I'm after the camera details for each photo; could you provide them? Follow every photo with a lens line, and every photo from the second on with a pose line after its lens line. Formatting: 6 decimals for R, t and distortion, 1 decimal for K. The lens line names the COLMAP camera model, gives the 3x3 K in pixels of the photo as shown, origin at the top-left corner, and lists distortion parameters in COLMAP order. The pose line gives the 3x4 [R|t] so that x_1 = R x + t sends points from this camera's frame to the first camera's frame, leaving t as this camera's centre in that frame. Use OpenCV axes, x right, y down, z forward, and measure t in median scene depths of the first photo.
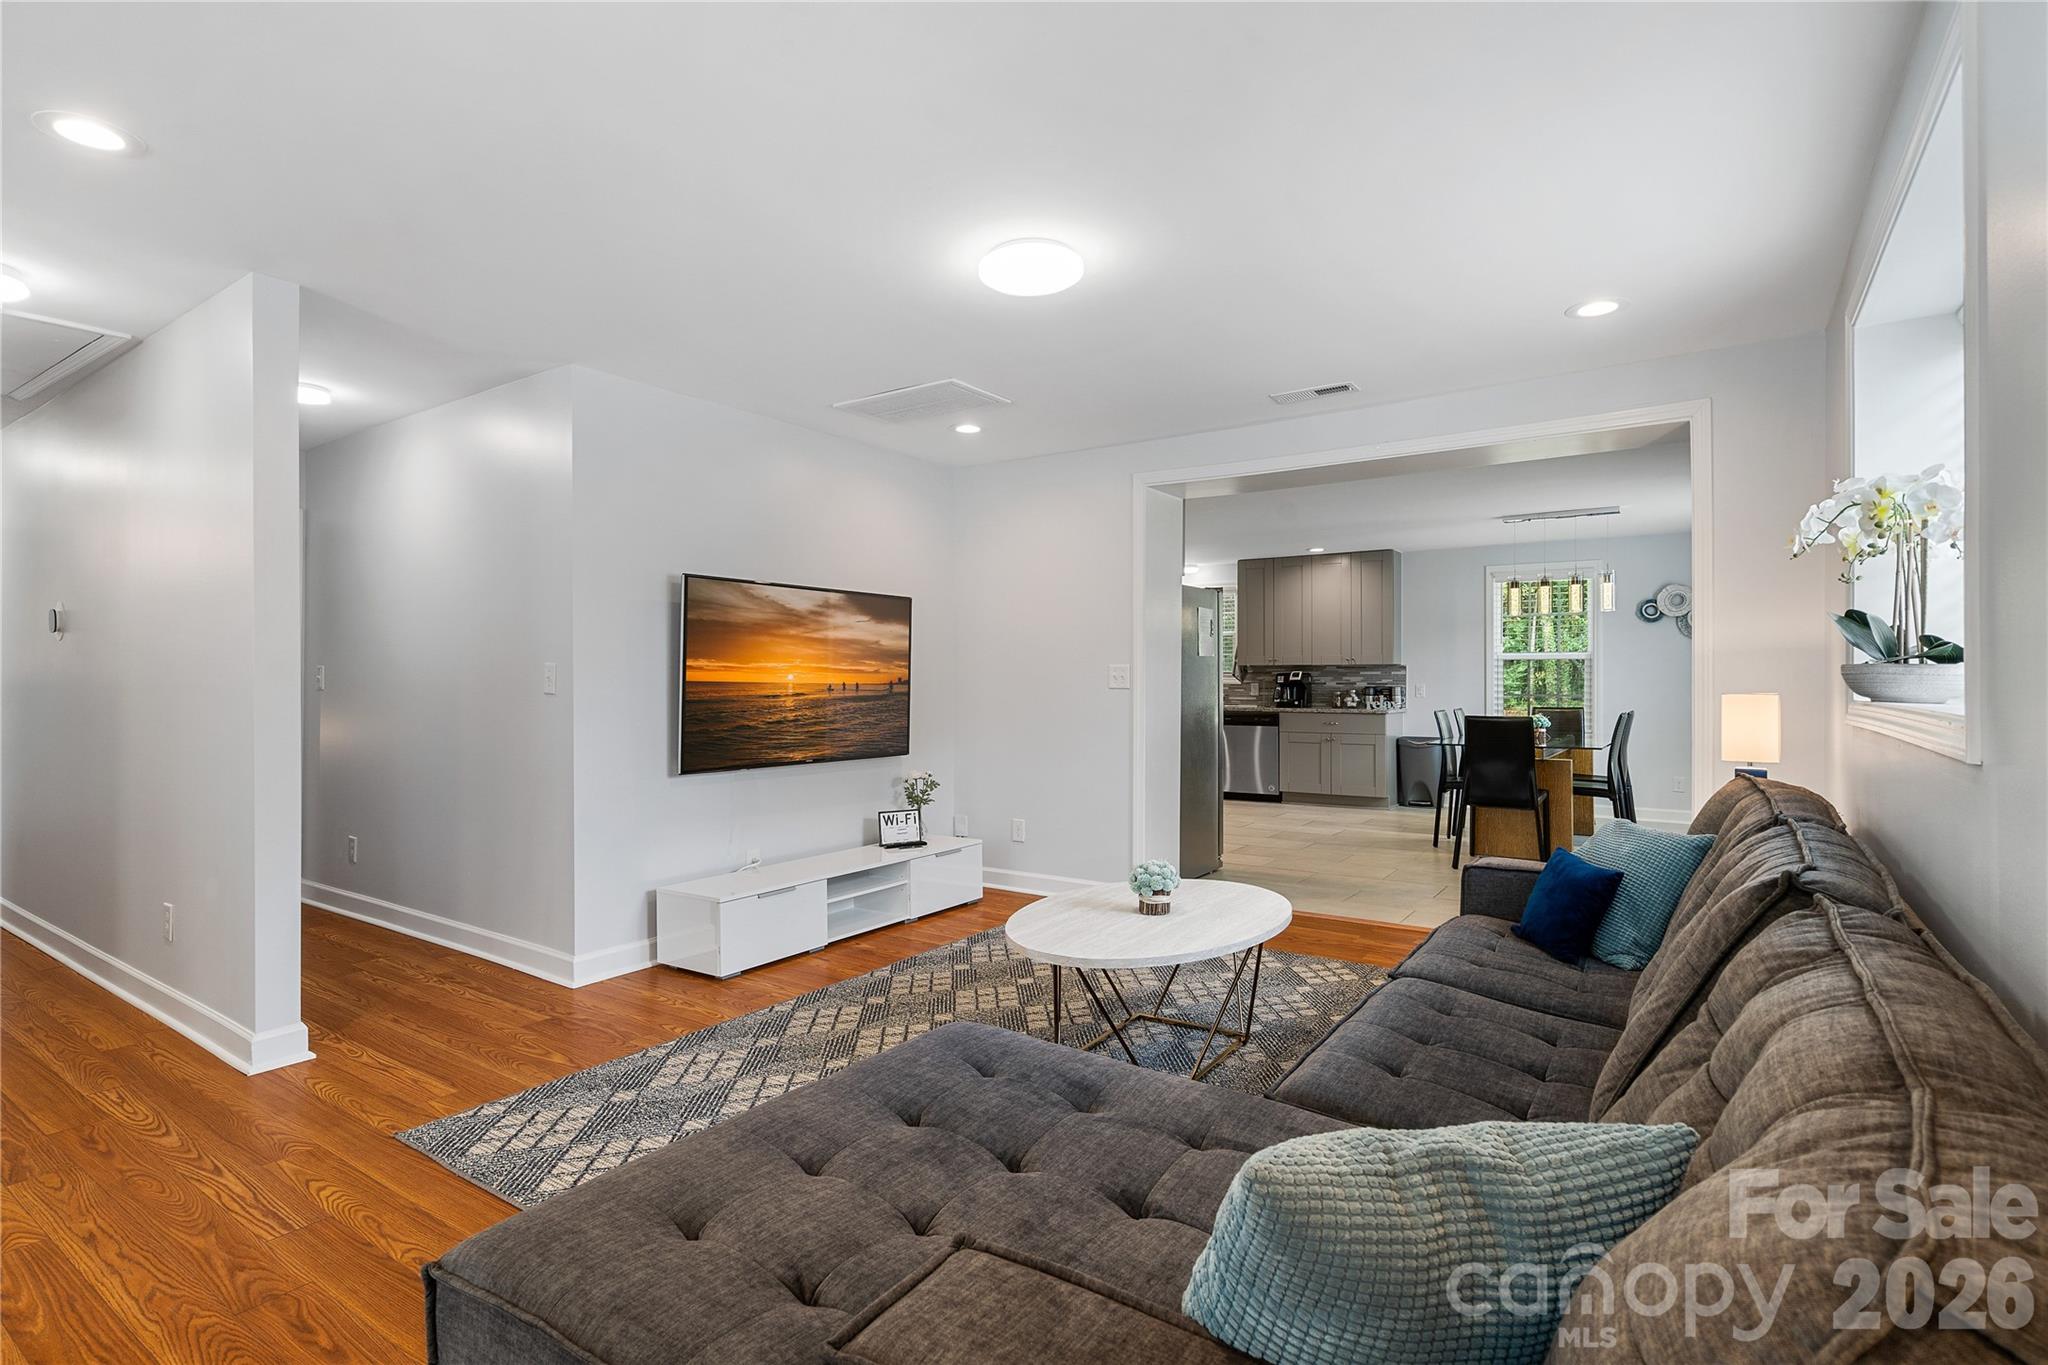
lens RADIAL K [[1000.7, 0, 1014.7], [0, 1000.7, 681.1], [0, 0, 1]] dist [-0.003823, 0.001685]
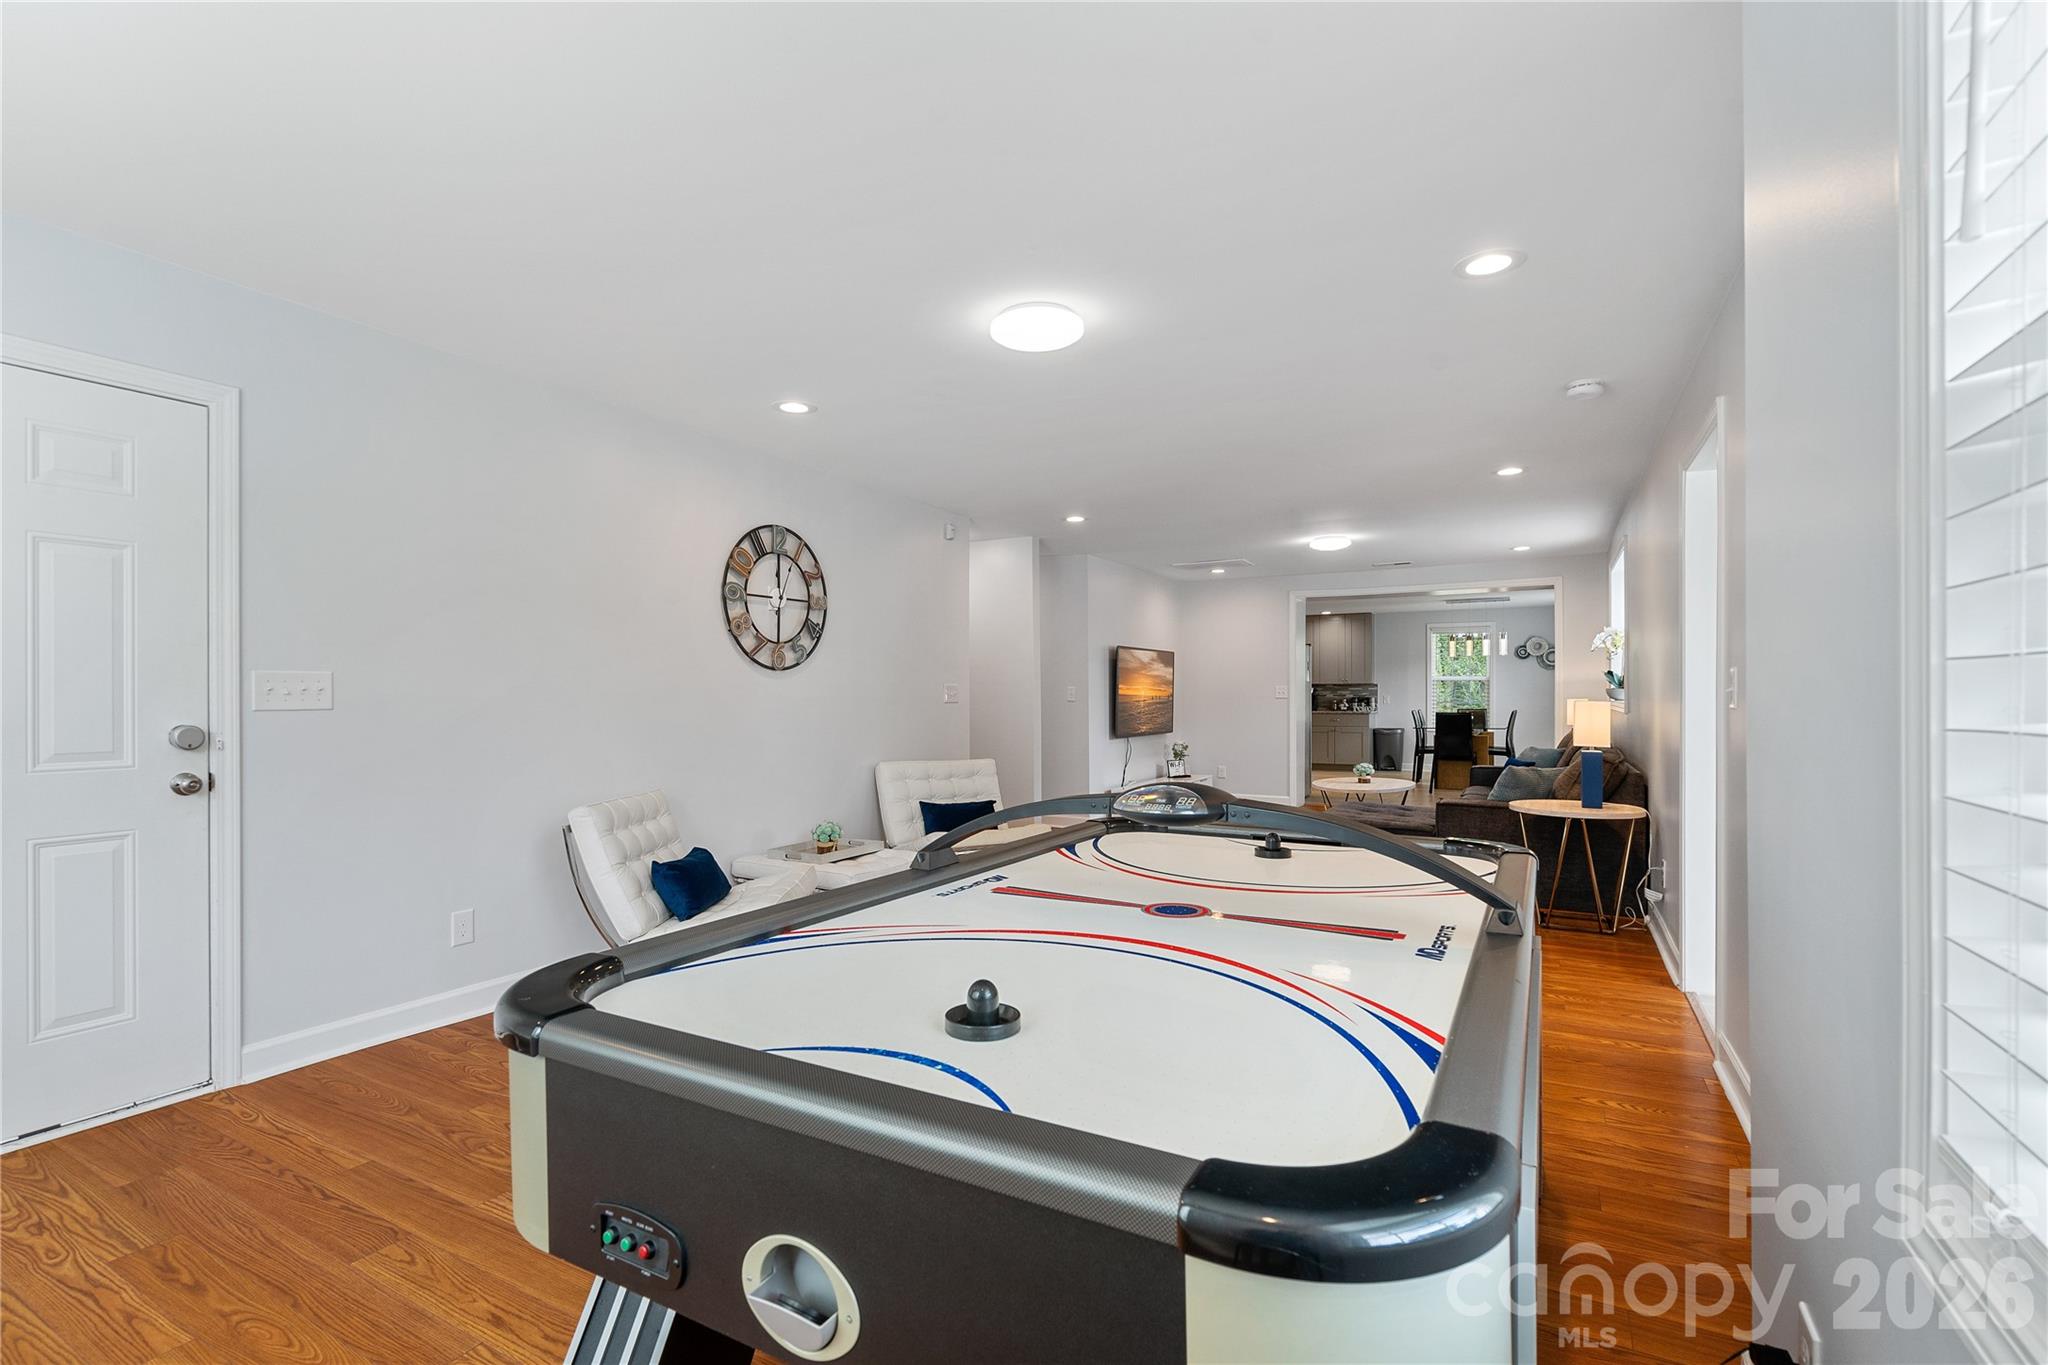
lens RADIAL K [[914.2, 0, 1027.1], [0, 914.2, 692.8], [0, 0, 1]] dist [0.000751, 0.000053]
pose [[0.995604, -0.004060, 0.093571, -0.636818], [0.004267, 0.999989, -0.002018, -0.001971], [-0.093562, 0.002409, 0.995611, -0.859910]]
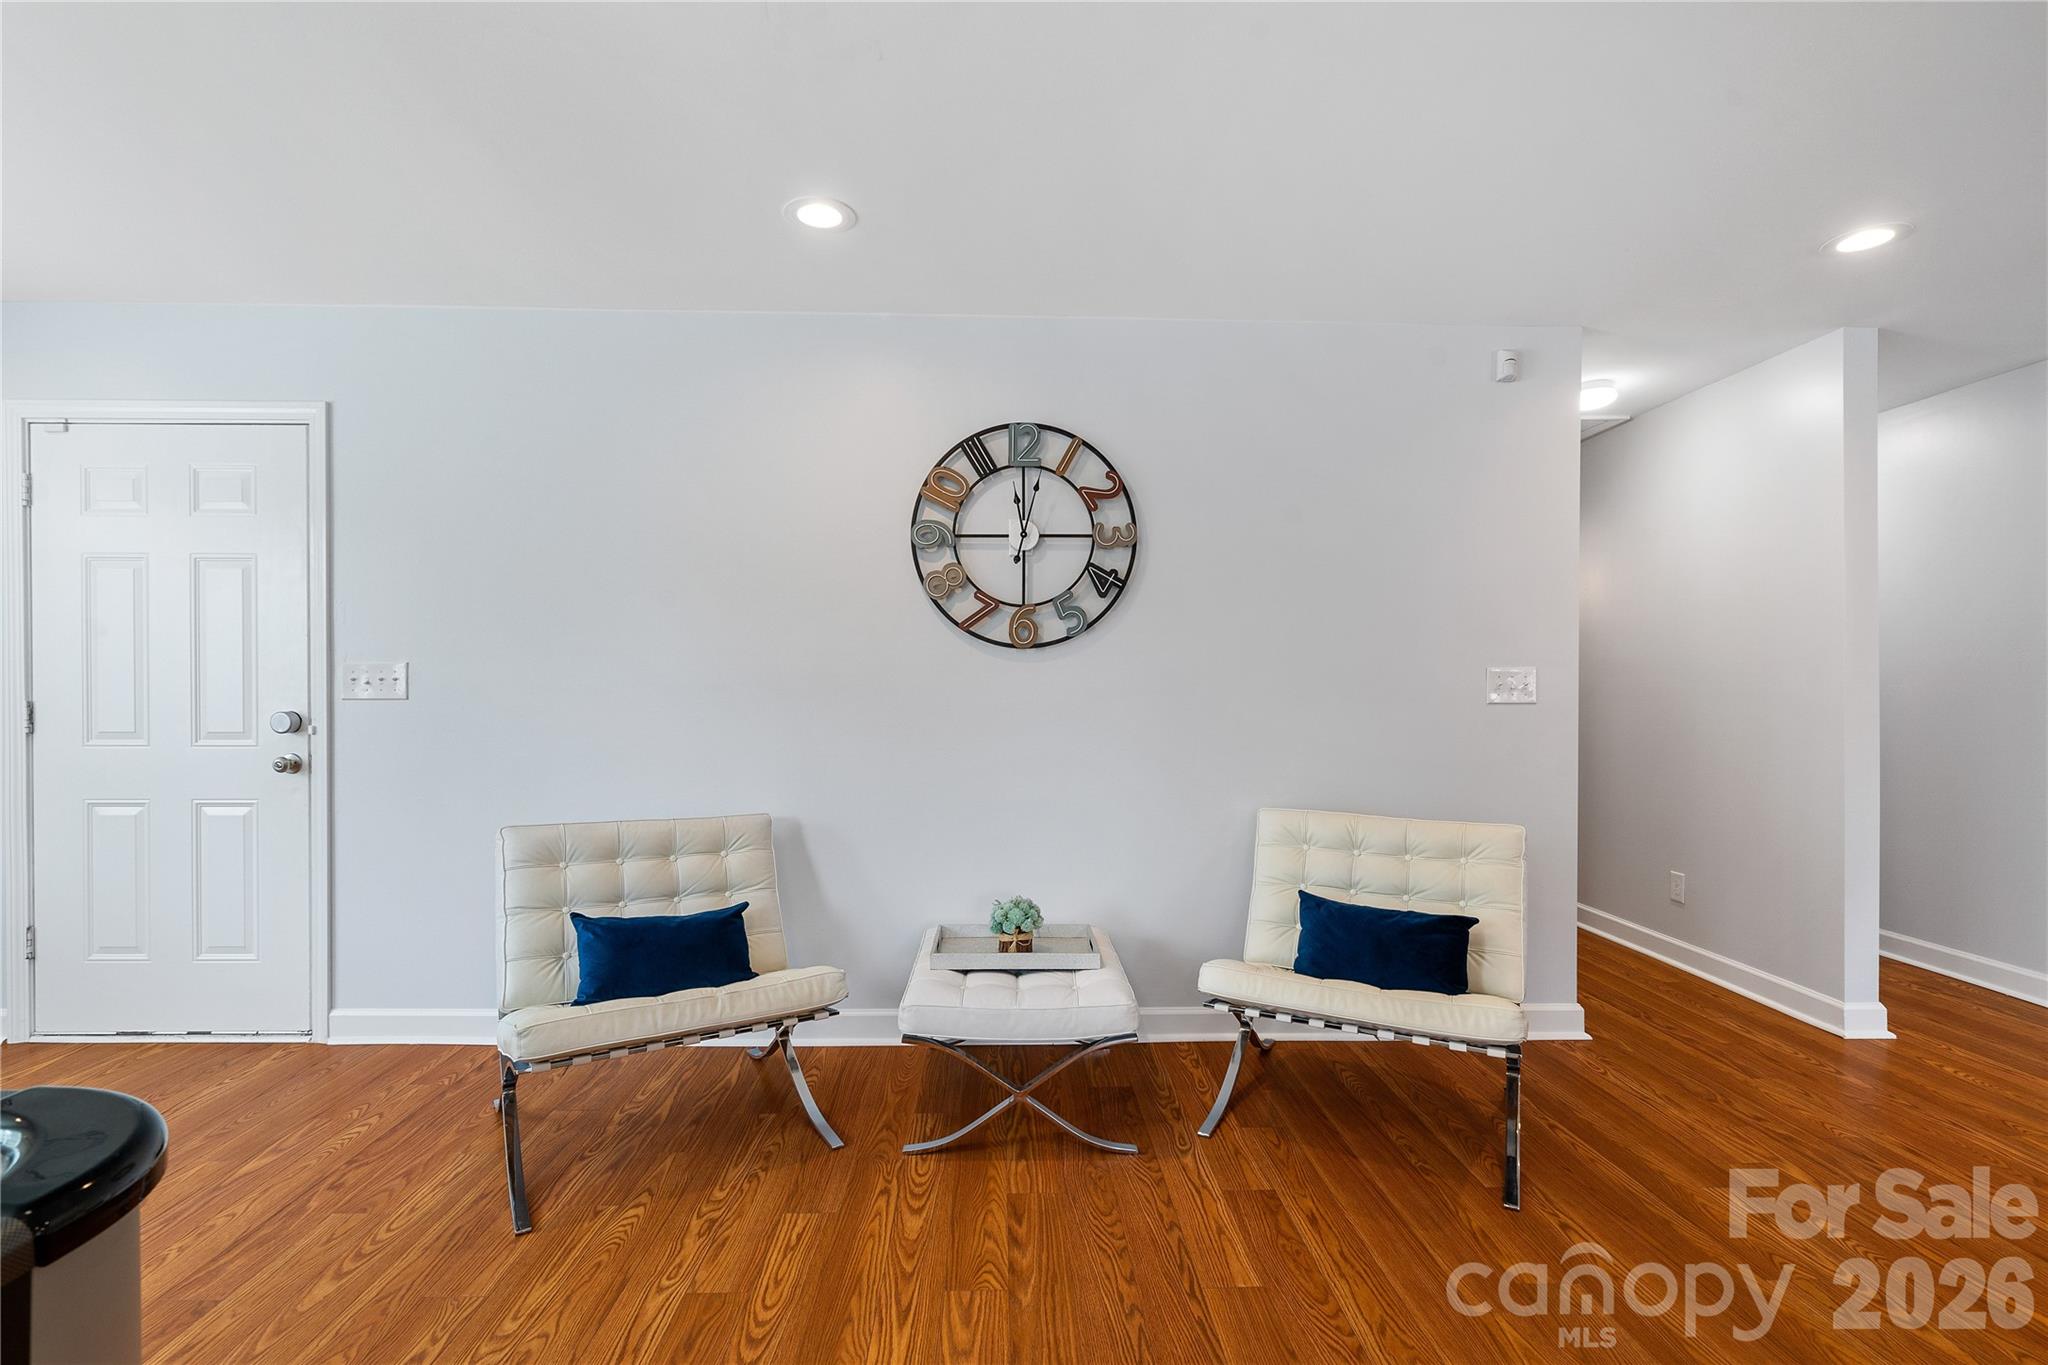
lens RADIAL K [[935.7, 0, 1003.1], [0, 935.7, 683.7], [0, 0, 1]] dist [-0.005344, -0.000369]
pose [[0.585622, 0.001652, -0.810582, -0.297762], [-0.000999, 0.999999, 0.001317, -0.005718], [0.810583, 0.000038, 0.585623, -0.250348]]
